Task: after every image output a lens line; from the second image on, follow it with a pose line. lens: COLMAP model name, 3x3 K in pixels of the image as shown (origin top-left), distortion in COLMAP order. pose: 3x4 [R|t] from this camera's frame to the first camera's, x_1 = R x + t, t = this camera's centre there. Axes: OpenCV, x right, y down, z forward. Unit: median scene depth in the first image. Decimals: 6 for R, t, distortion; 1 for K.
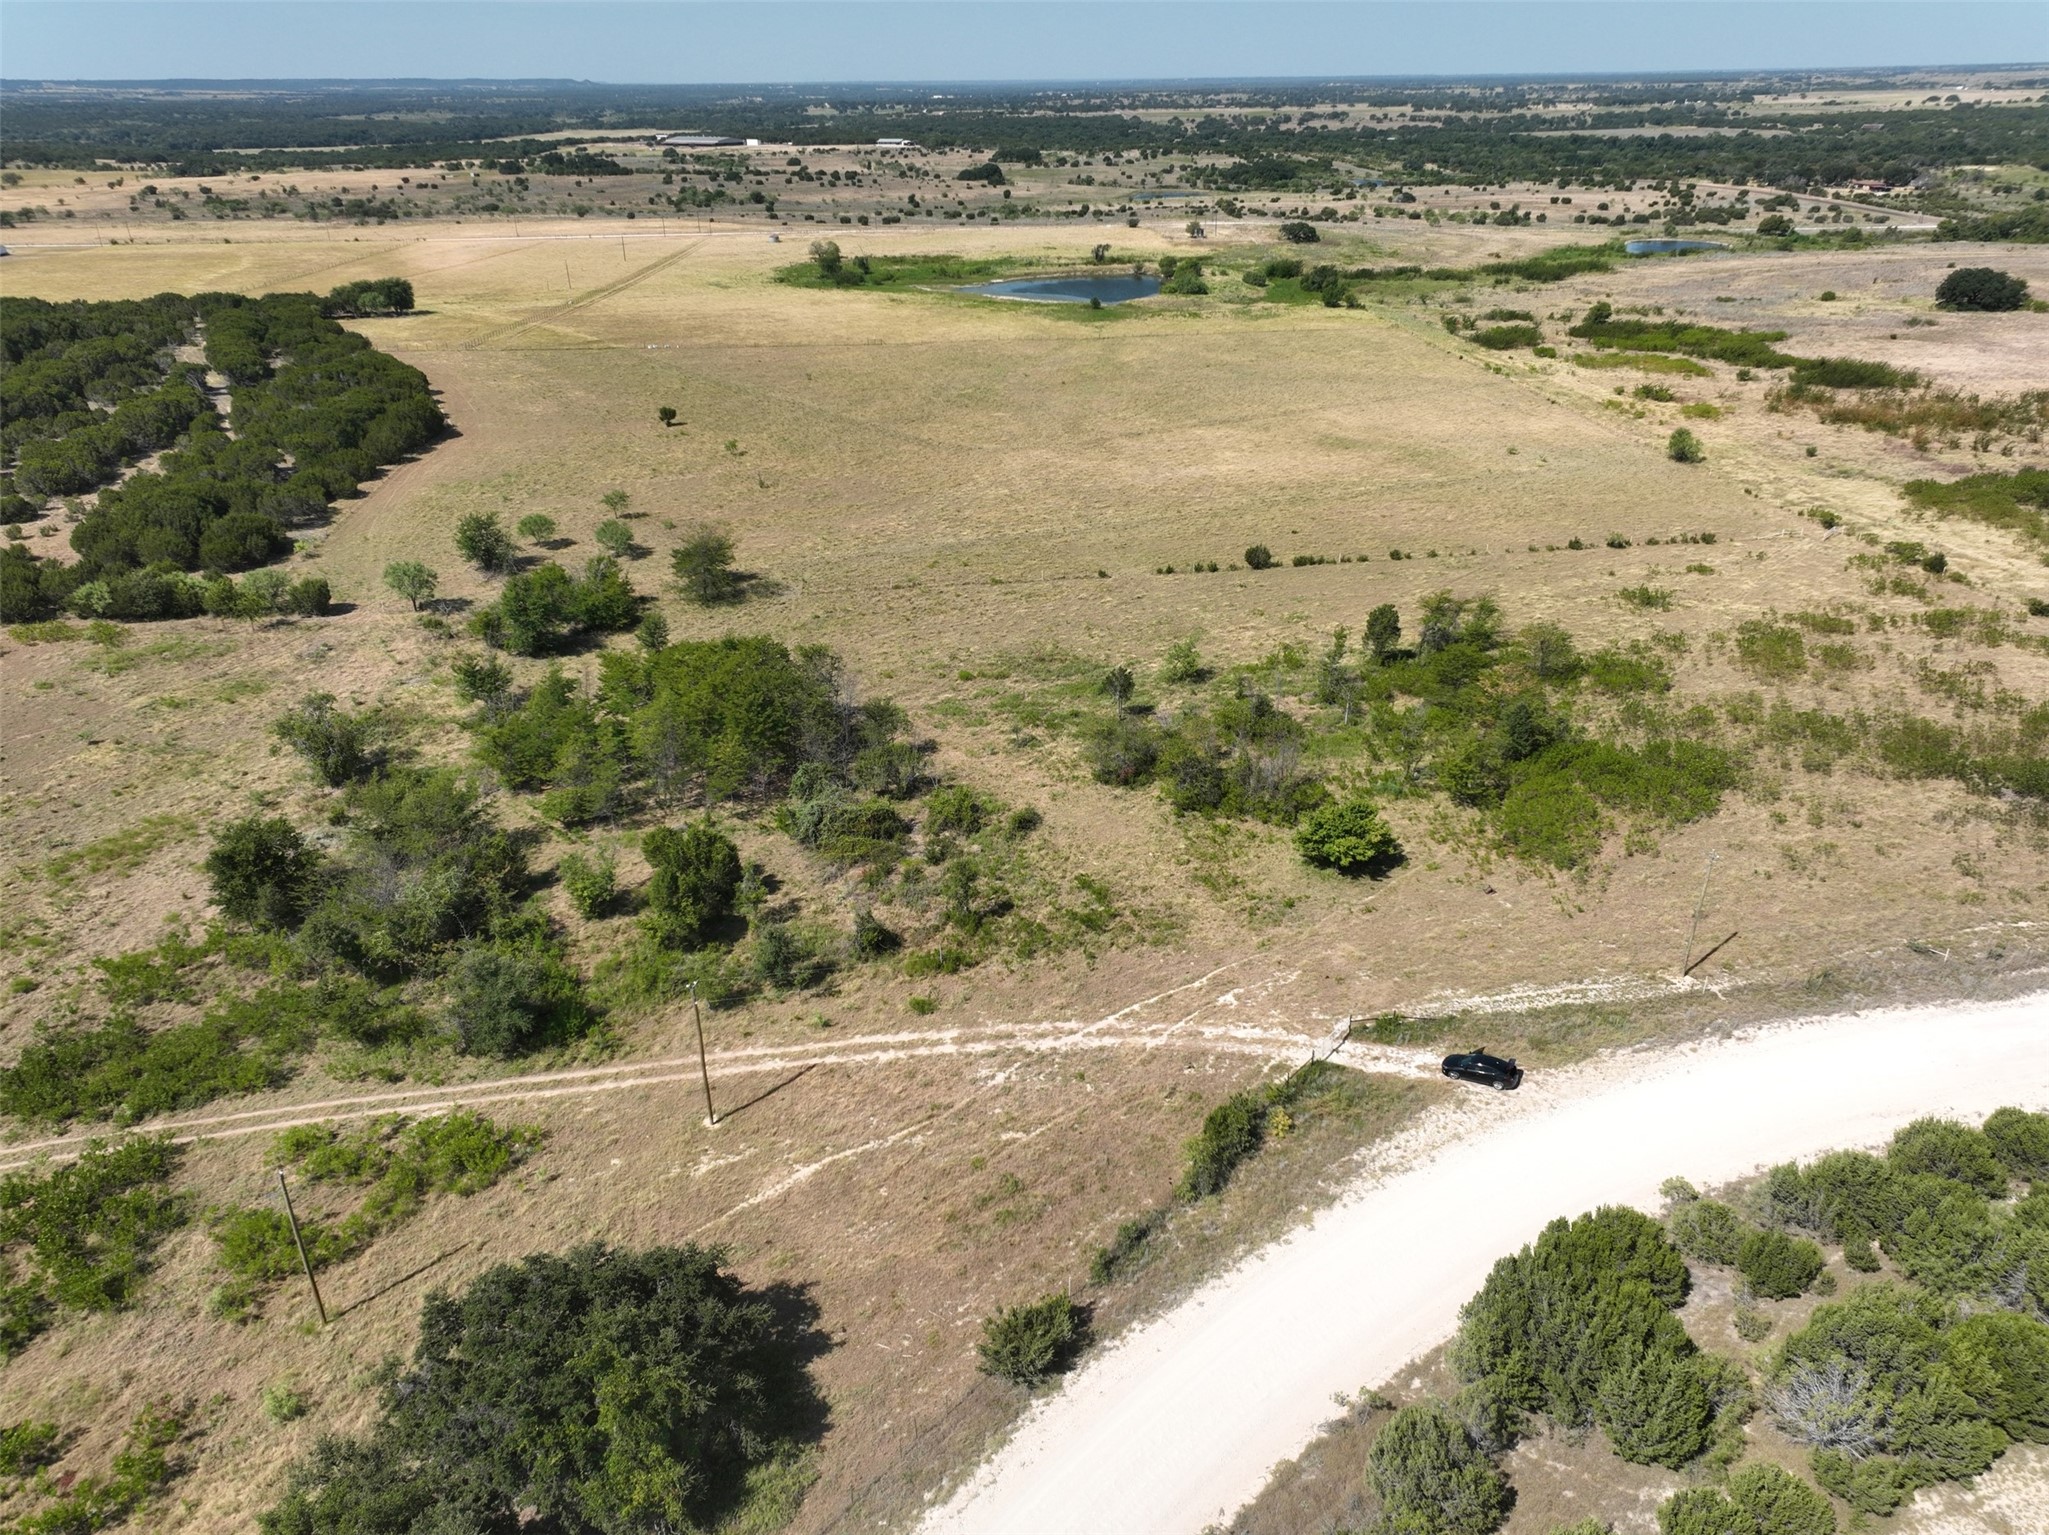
lens RADIAL K [[1433.2, 0, 1031.6], [0, 1433.2, 768.8], [0, 0, 1]] dist [-0.006513, 0.026002]
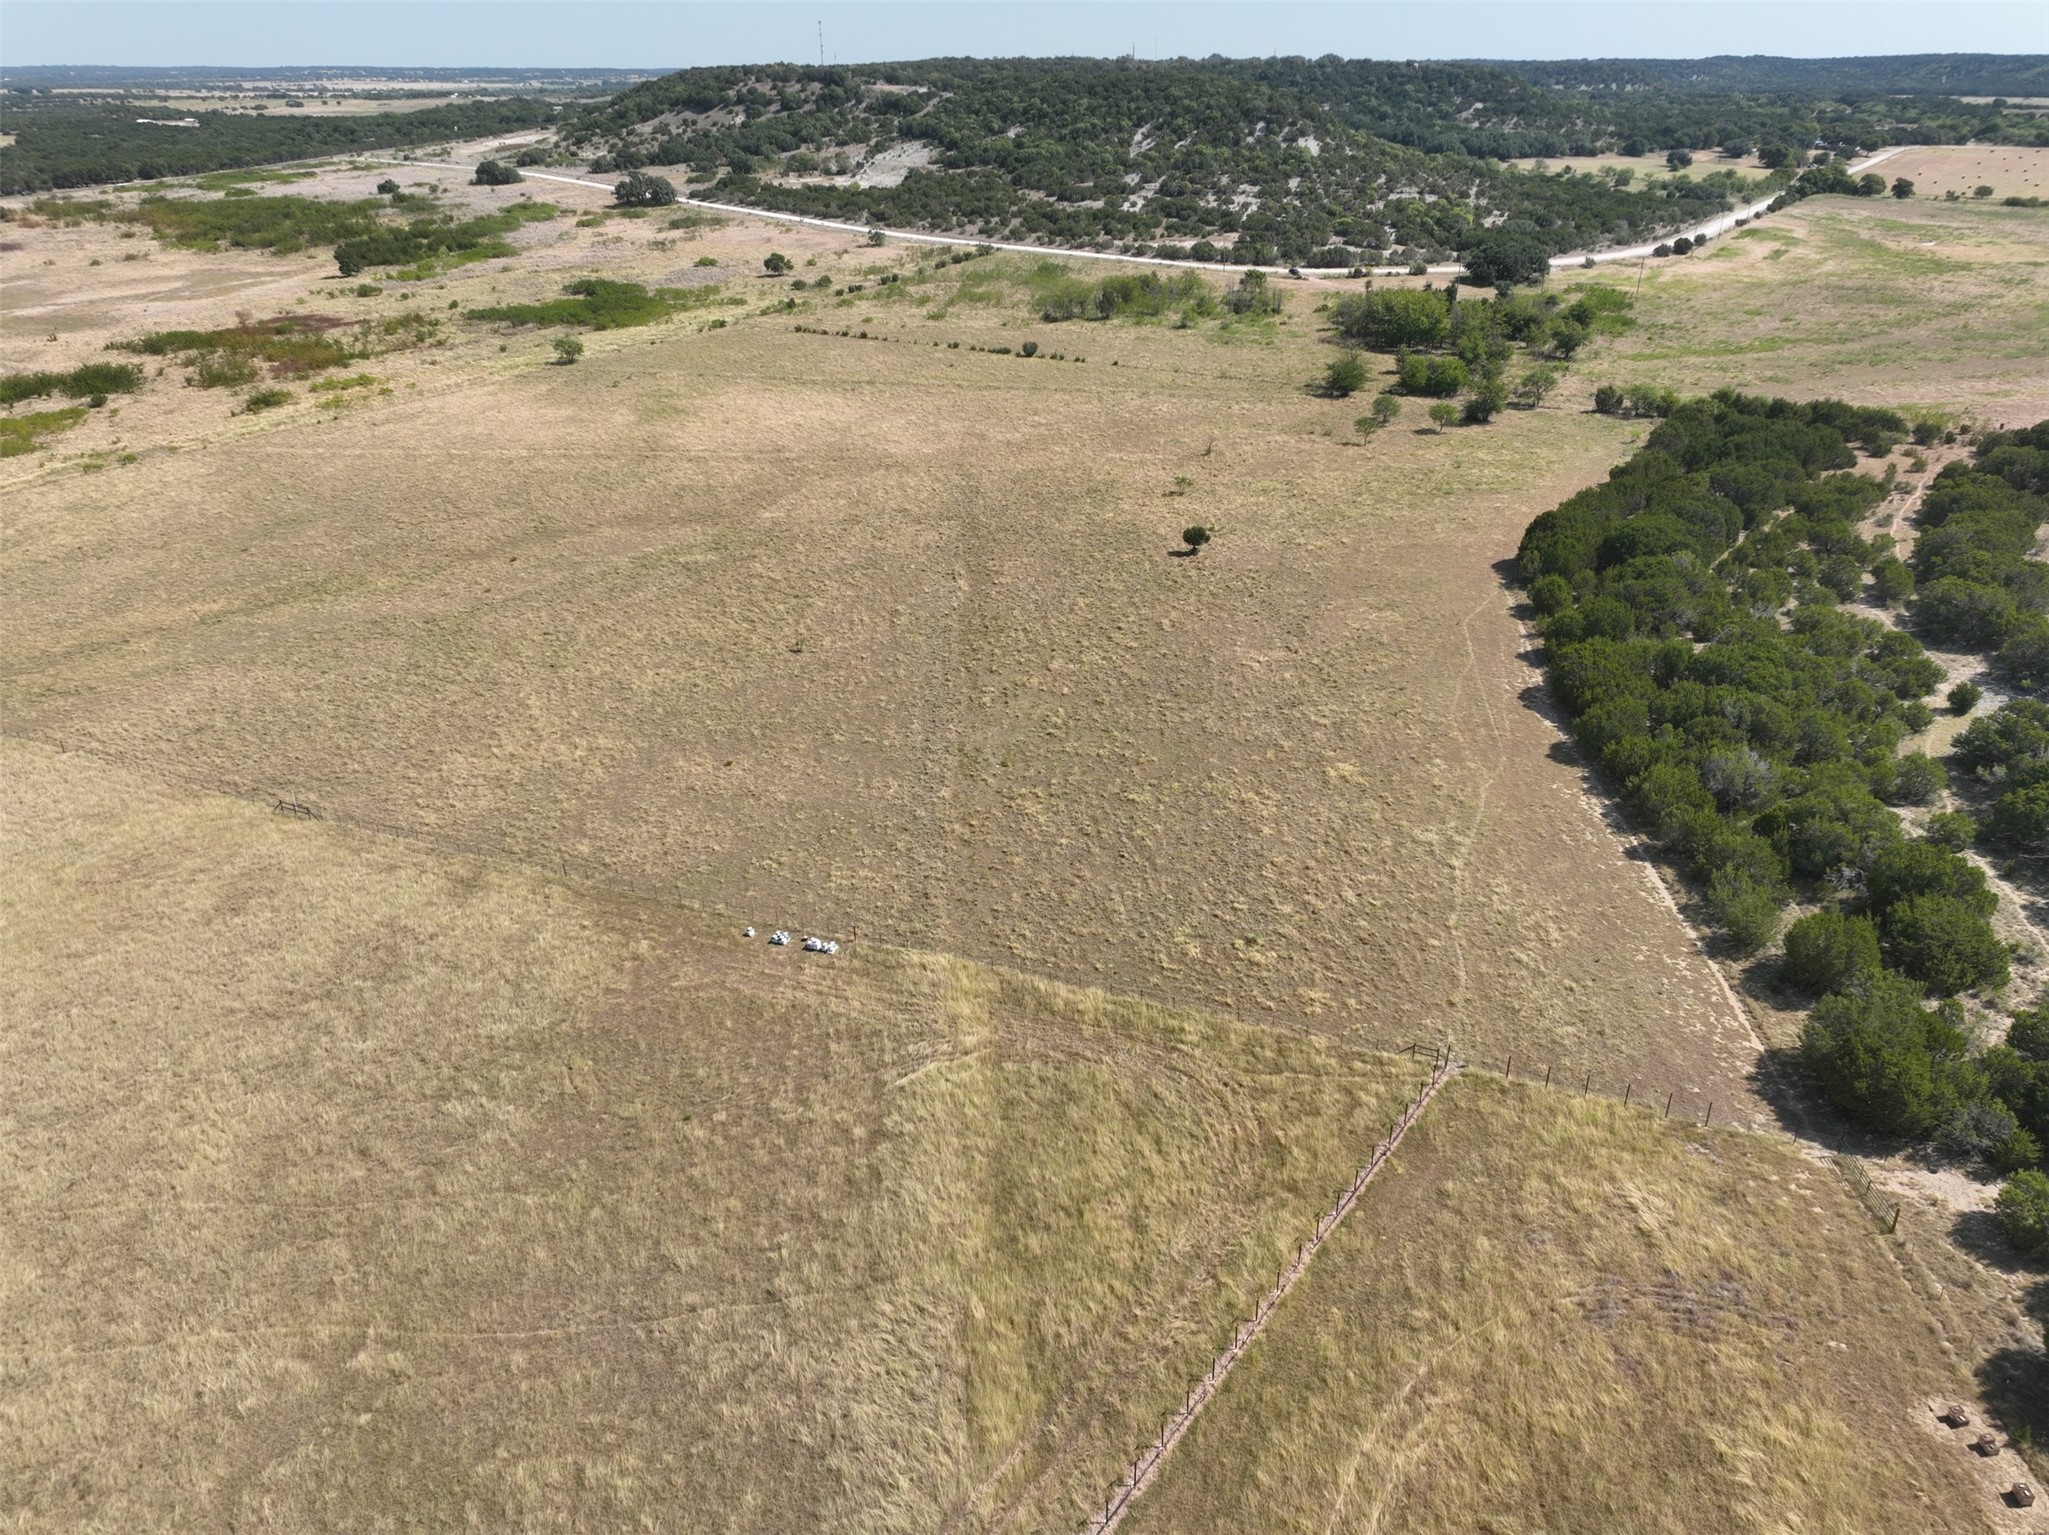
lens RADIAL K [[1433.2, 0, 1031.6], [0, 1433.2, 768.8], [0, 0, 1]] dist [-0.006513, 0.026002]
pose [[-0.798071, -0.249595, 0.548439, -0.355963], [0.277179, 0.656096, 0.701933, -0.405267], [-0.535028, 0.712208, -0.454429, 0.860537]]
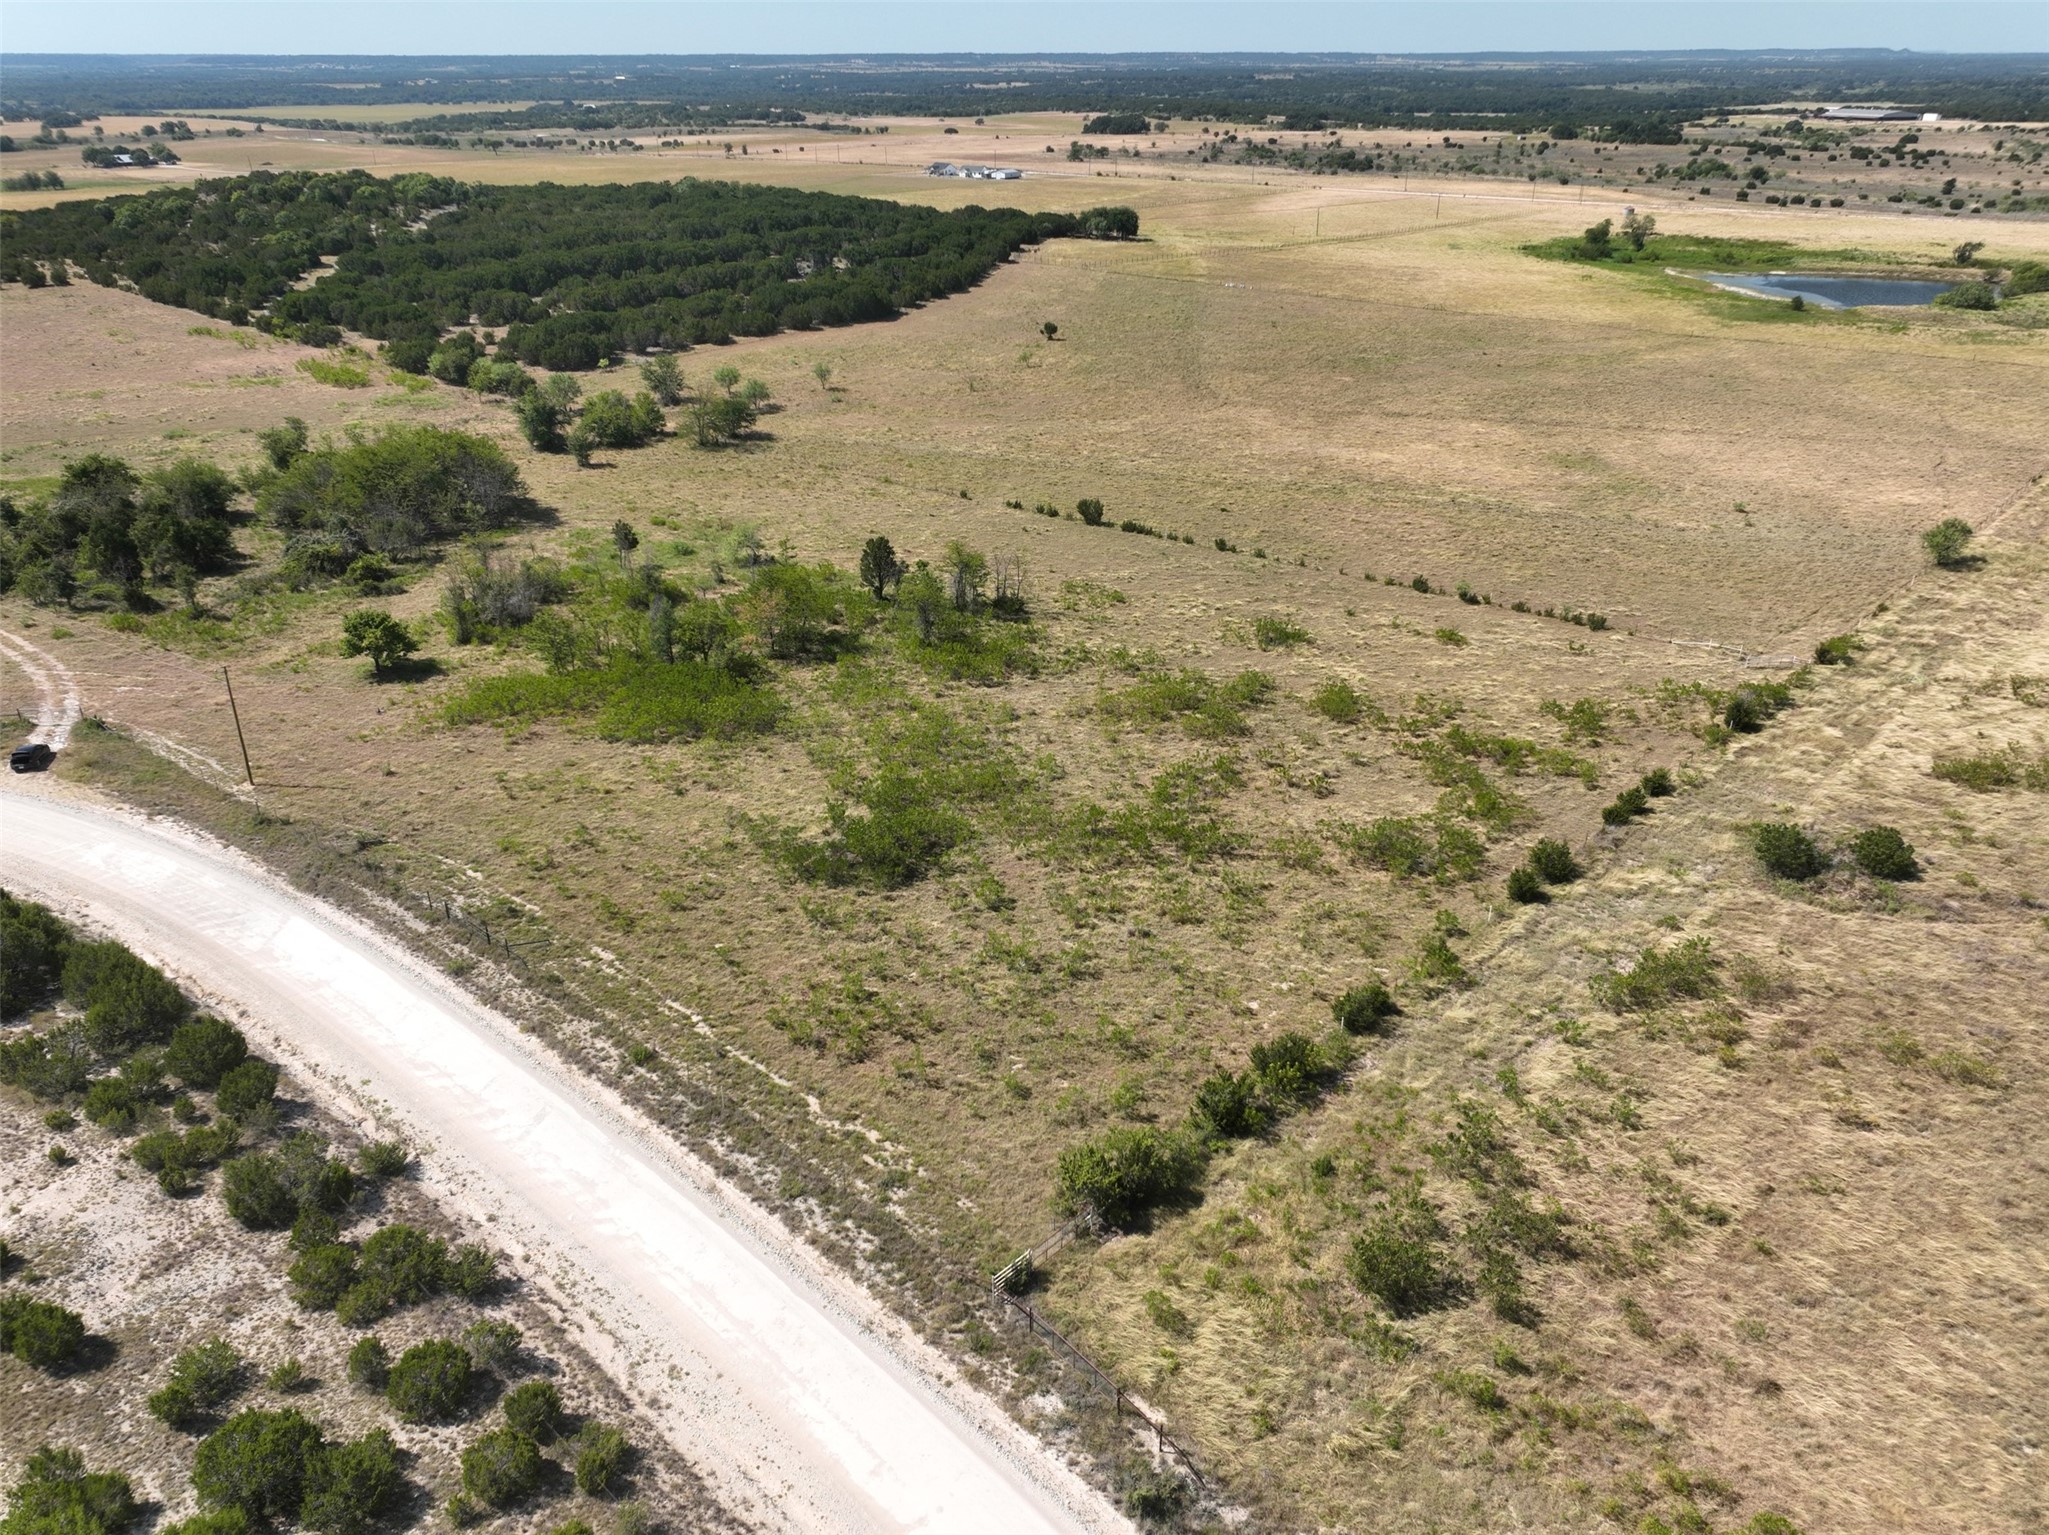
lens RADIAL K [[1433.2, 0, 1031.6], [0, 1433.2, 768.8], [0, 0, 1]] dist [-0.006513, 0.026002]
pose [[0.710253, 0.321051, -0.626471, 0.322438], [-0.311118, 0.941472, 0.129755, -0.040601], [0.631463, 0.102747, 0.768568, 0.108075]]
